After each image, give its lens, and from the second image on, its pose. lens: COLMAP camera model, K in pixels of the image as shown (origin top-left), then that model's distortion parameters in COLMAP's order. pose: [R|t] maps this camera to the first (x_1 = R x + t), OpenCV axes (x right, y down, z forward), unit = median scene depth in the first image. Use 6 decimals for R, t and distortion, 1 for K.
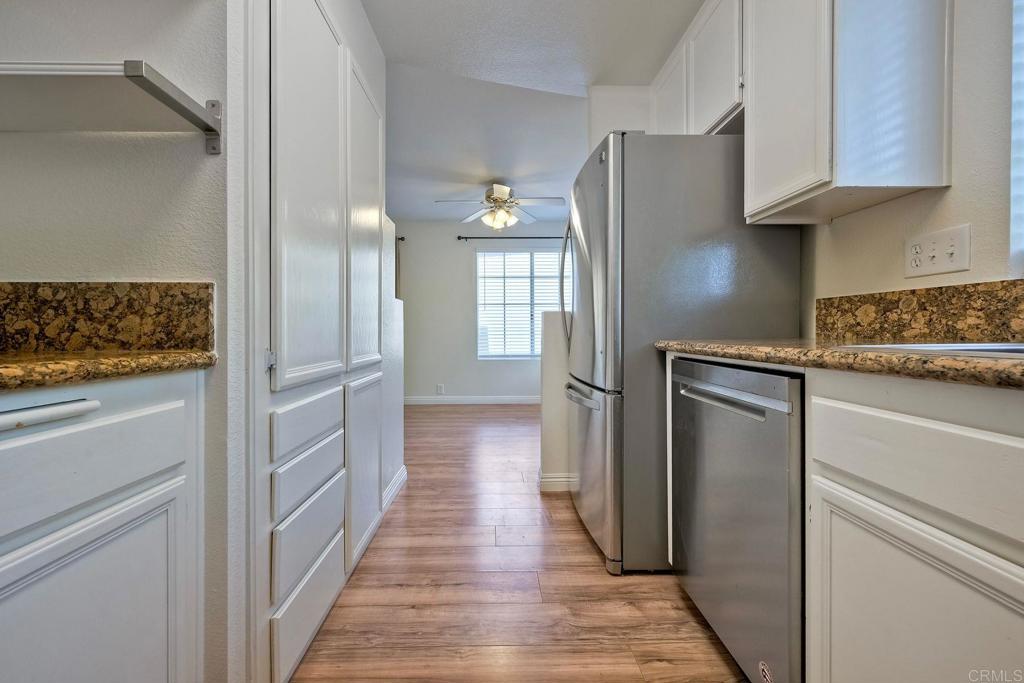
lens RADIAL K [[407.7, 0, 490.9], [0, 407.7, 332.3], [0, 0, 1]] dist [-0.001496, 0.000227]
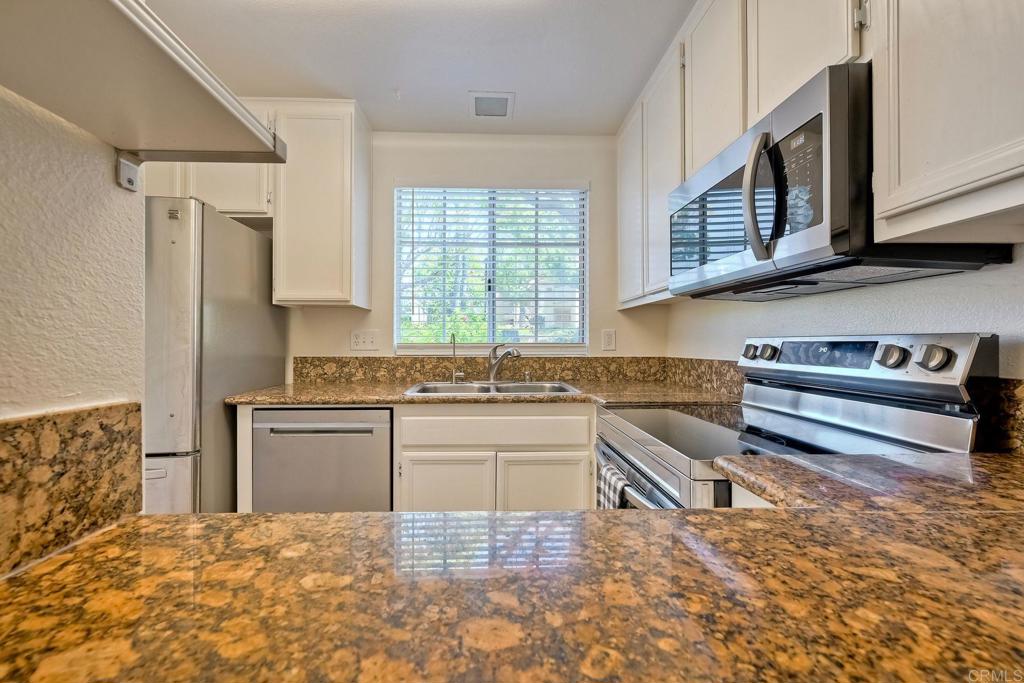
lens RADIAL K [[407.7, 0, 506.6], [0, 407.7, 346.1], [0, 0, 1]] dist [-0.001496, 0.000227]
pose [[-0.037900, 0.003421, 0.999276, -1.042894], [0.001914, 0.999993, -0.003351, -0.158295], [-0.999280, 0.001785, -0.037906, 0.362917]]
